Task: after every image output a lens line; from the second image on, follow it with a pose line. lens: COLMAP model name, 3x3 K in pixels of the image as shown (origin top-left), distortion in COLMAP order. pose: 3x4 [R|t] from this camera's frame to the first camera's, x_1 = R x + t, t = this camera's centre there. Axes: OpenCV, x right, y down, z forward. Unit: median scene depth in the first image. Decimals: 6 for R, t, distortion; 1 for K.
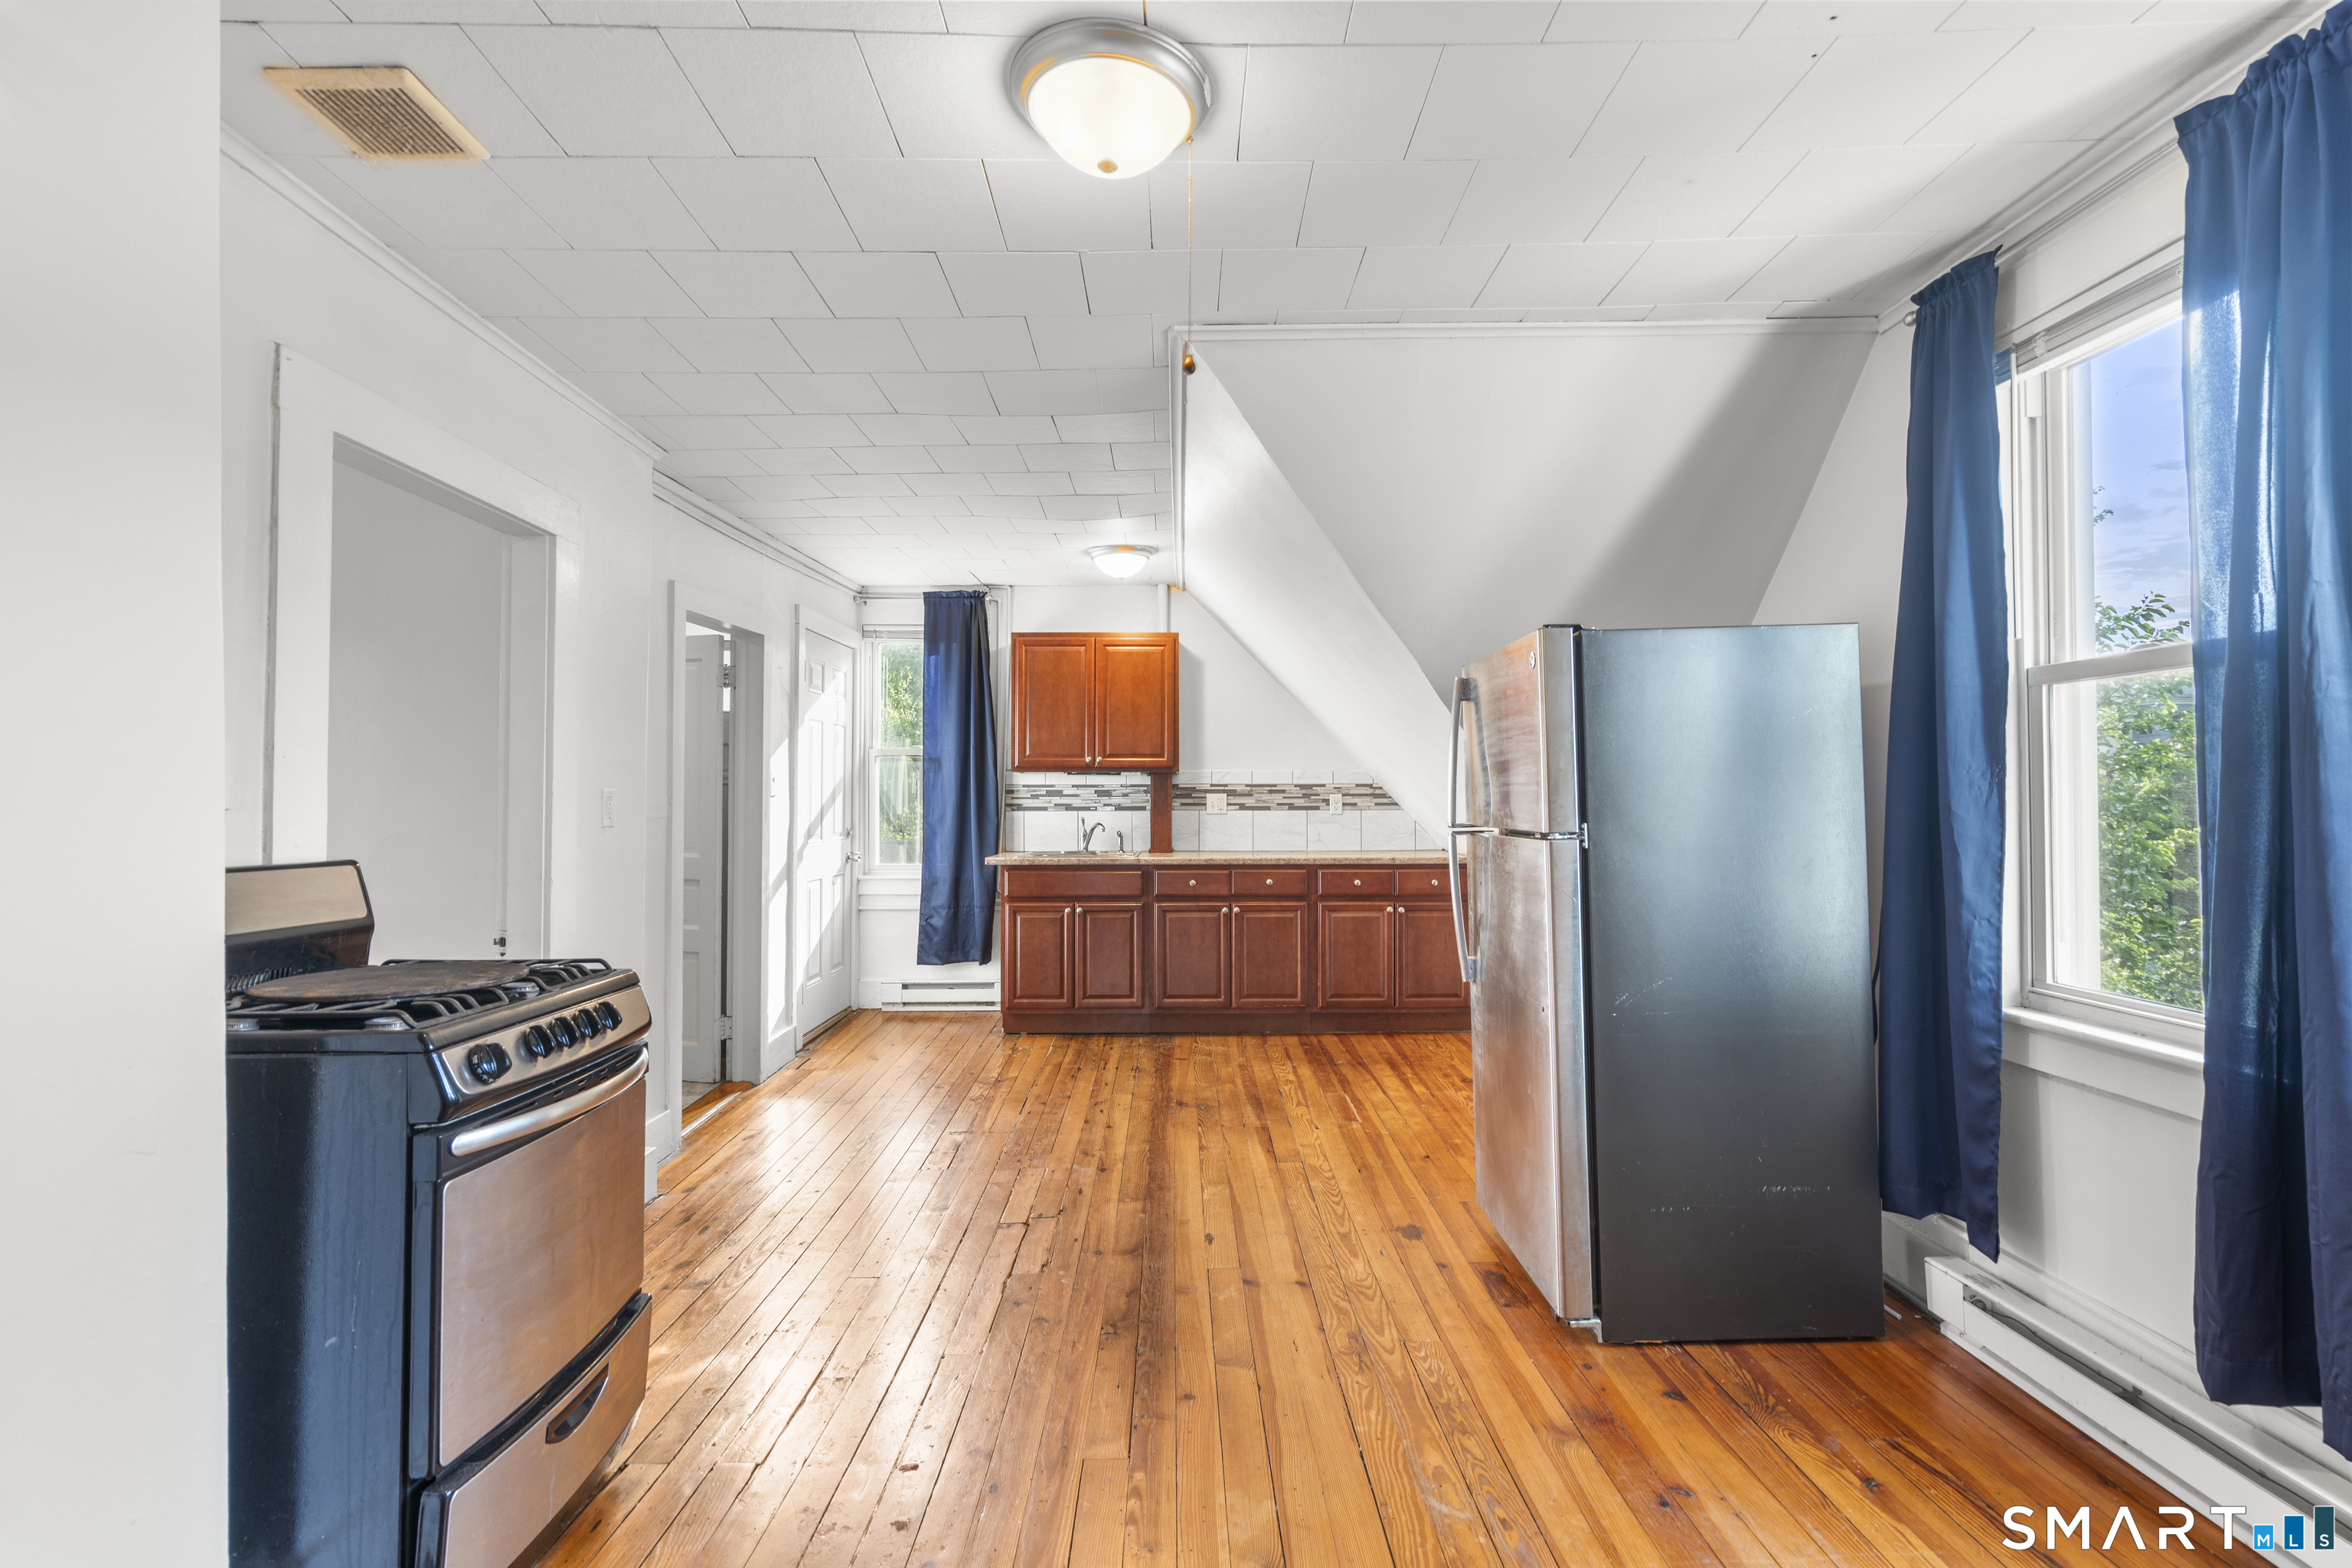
lens RADIAL K [[1072.3, 0, 1184.7], [0, 1072.3, 785.9], [0, 0, 1]] dist [-0.000802, -0.000085]
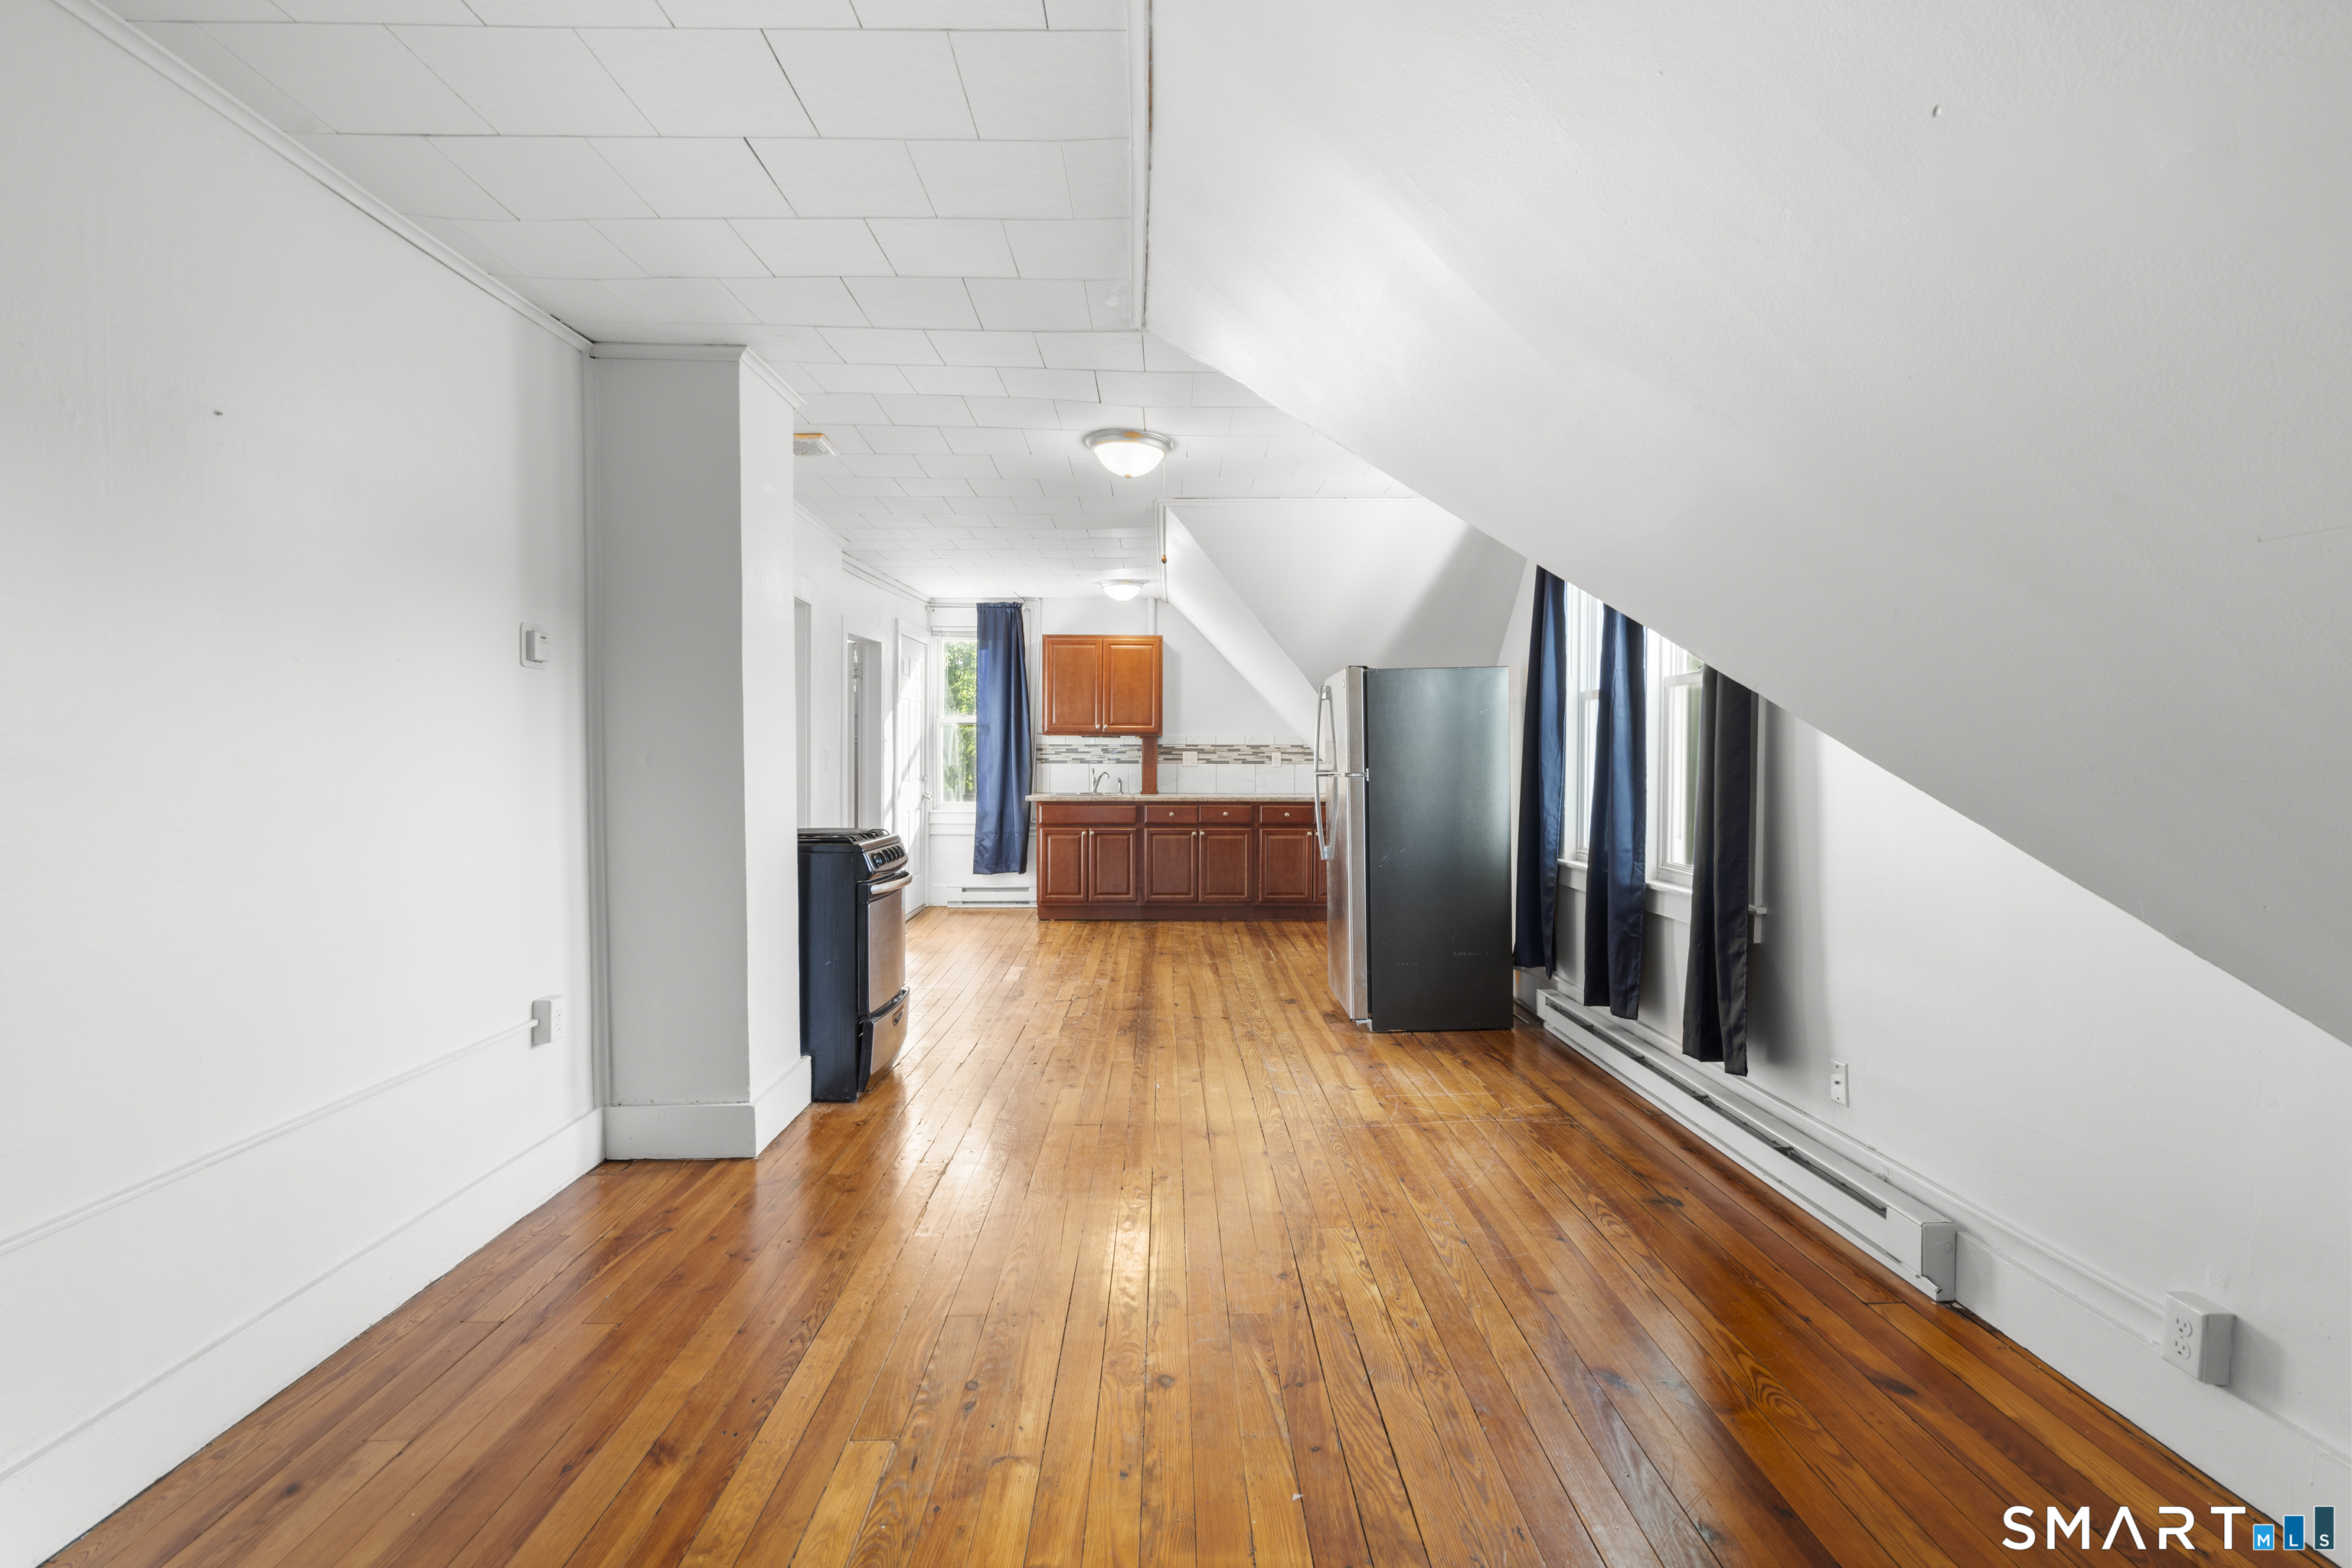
lens RADIAL K [[1072.3, 0, 1176.2], [0, 1072.3, 793.7], [0, 0, 1]] dist [-0.000802, -0.000085]
pose [[0.999982, 0.004921, 0.003548, 0.008282], [-0.005084, 0.998862, 0.047429, -0.004264], [-0.003310, -0.047446, 0.998868, -0.416980]]
